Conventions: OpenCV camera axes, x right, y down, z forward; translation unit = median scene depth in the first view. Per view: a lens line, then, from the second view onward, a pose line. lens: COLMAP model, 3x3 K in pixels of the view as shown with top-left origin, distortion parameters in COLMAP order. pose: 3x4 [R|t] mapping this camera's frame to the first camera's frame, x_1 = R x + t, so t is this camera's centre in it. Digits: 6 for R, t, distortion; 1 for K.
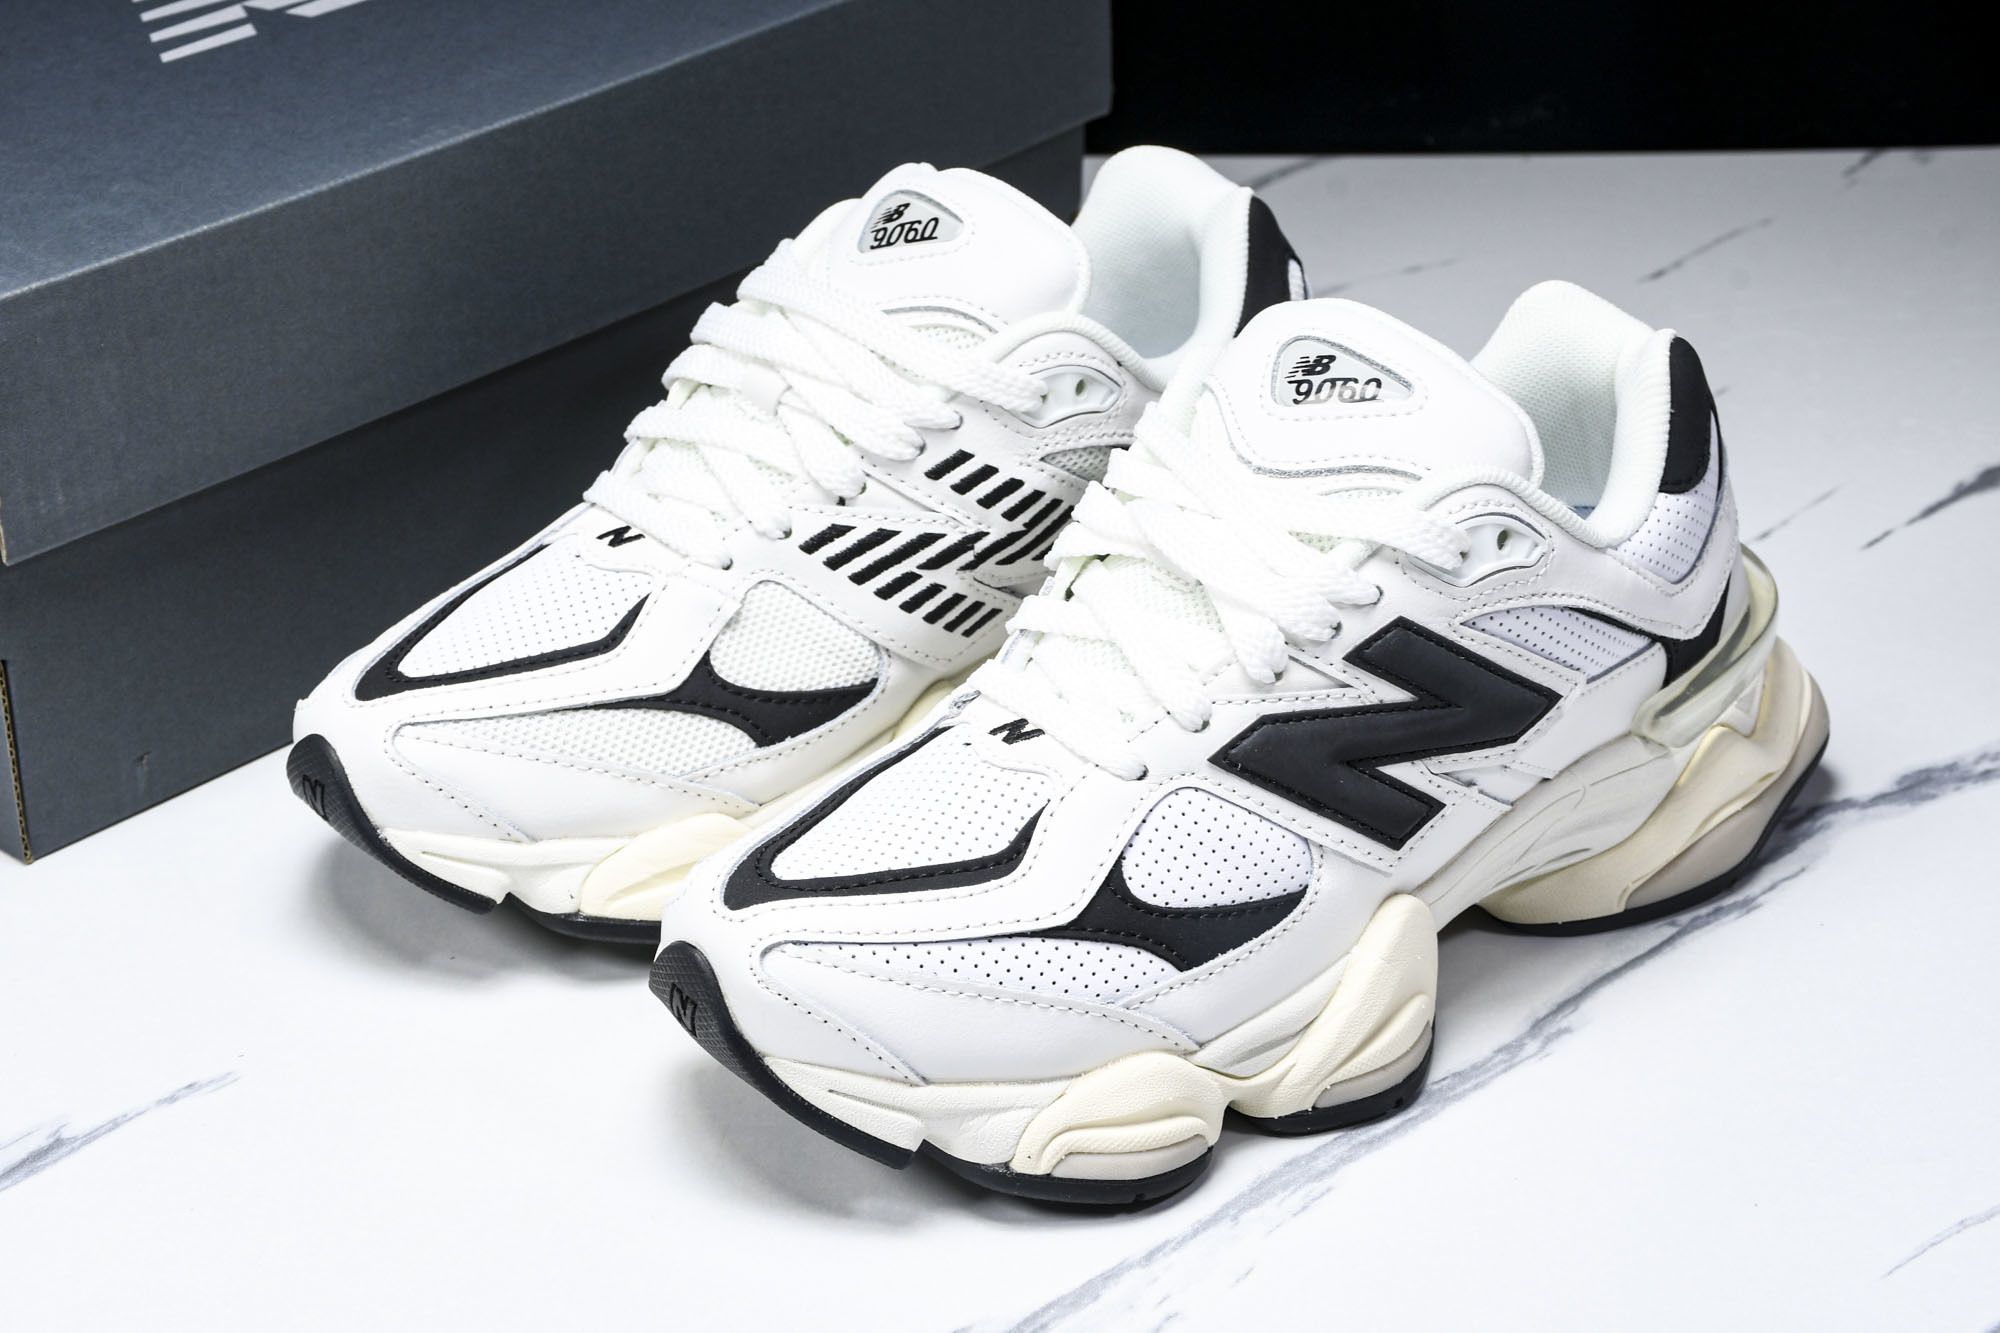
lens RADIAL K [[3630.8, 0, 1005.0], [0, 3630.8, 664.6], [0, 0, 1]] dist [0.330150, 0.000000]
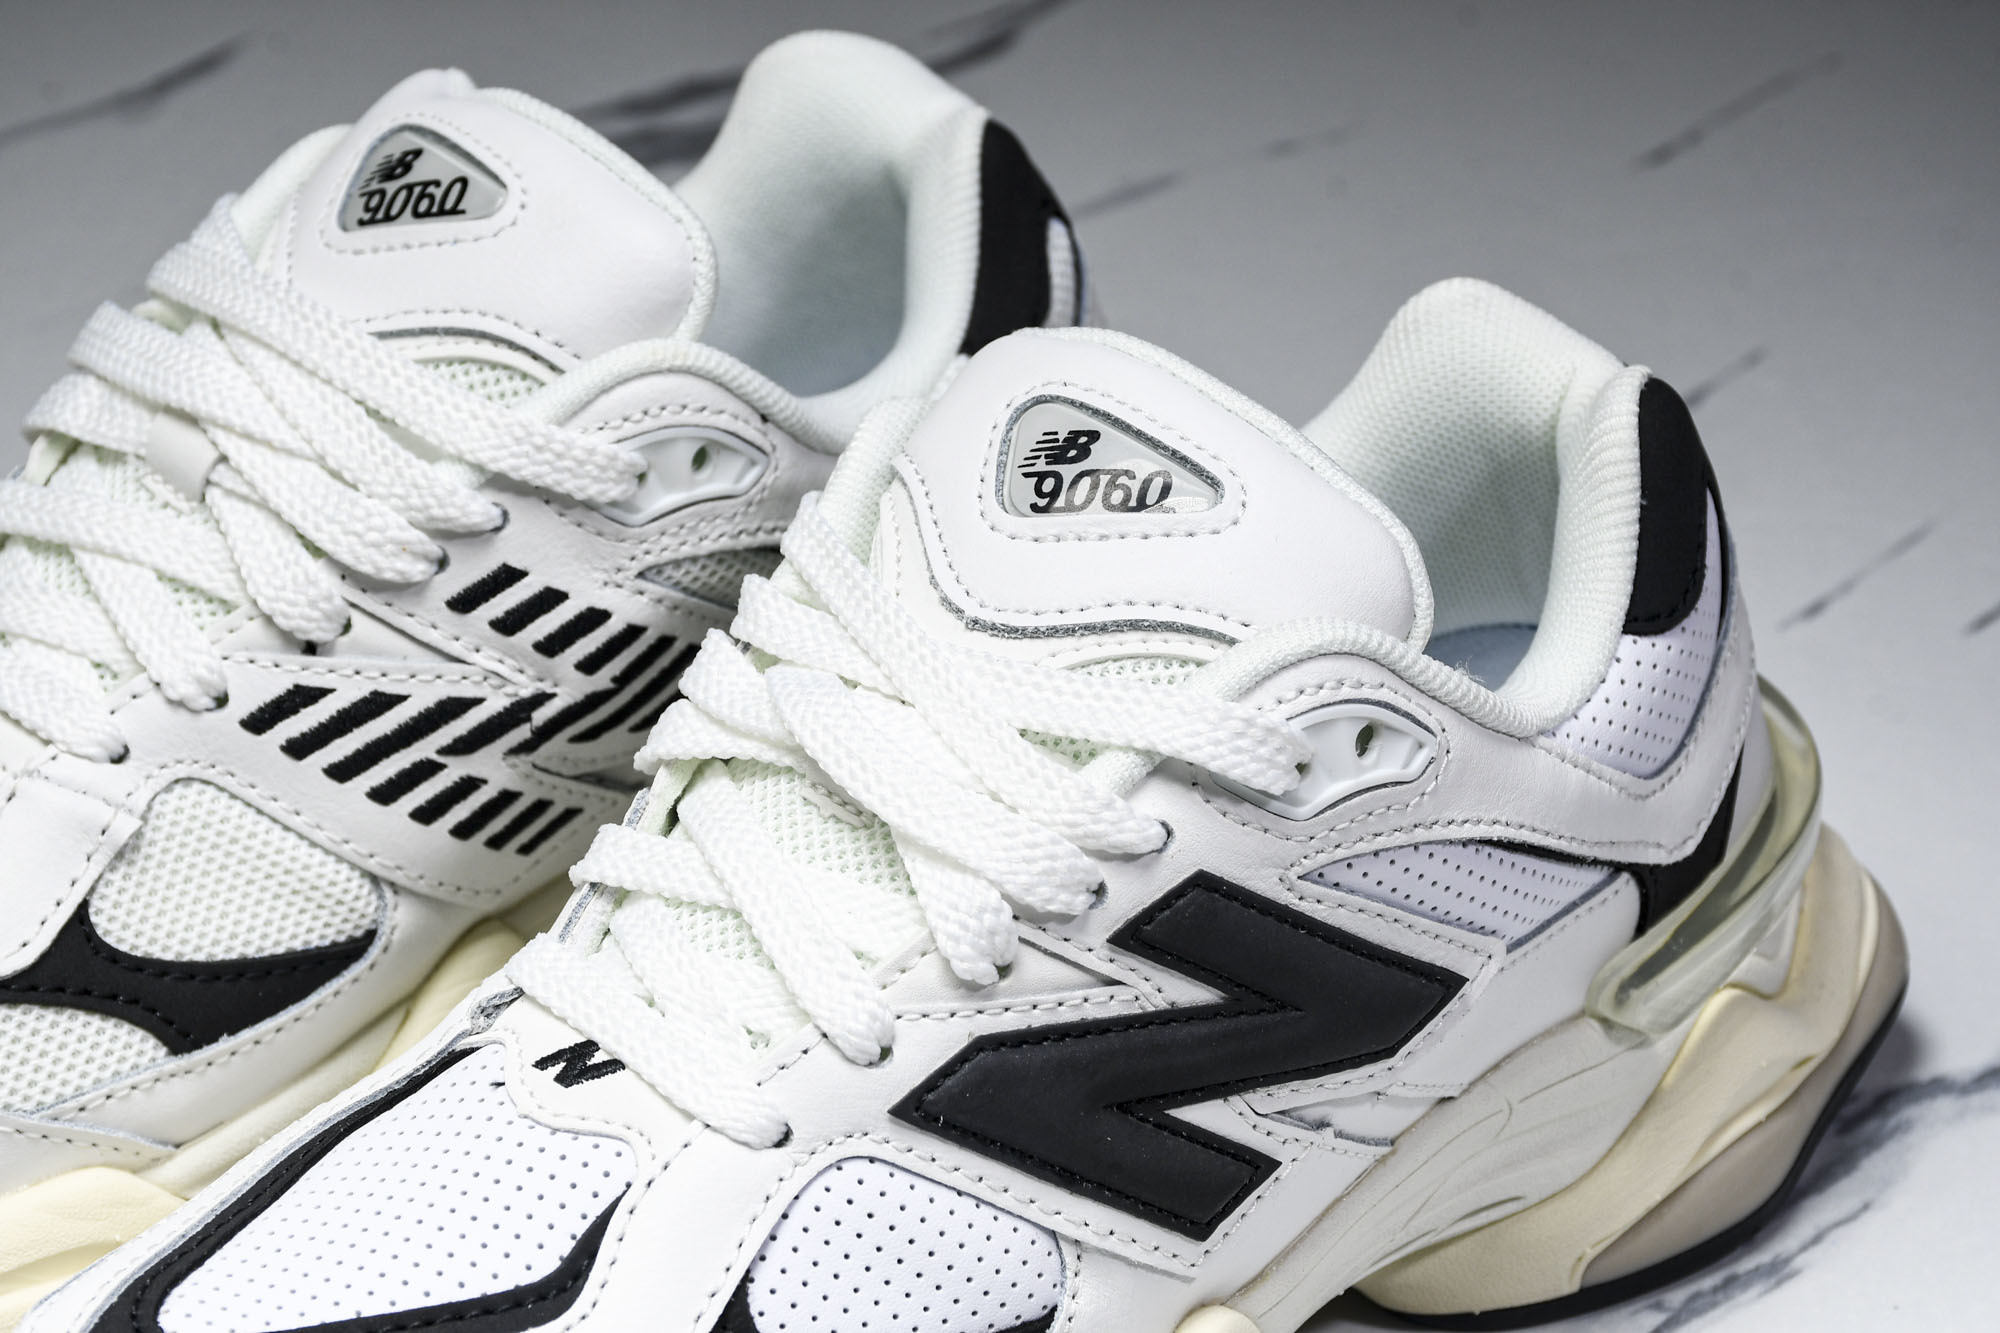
lens RADIAL K [[5241.9, 0, 961.7], [0, 5241.9, 690.3], [0, 0, 1]] dist [0.651139, 0.000000]
pose [[0.999423, -0.009447, 0.032614, 0.038158], [0.008242, 0.999286, 0.036883, -0.074565], [-0.032939, -0.036593, 0.998787, 0.110842]]
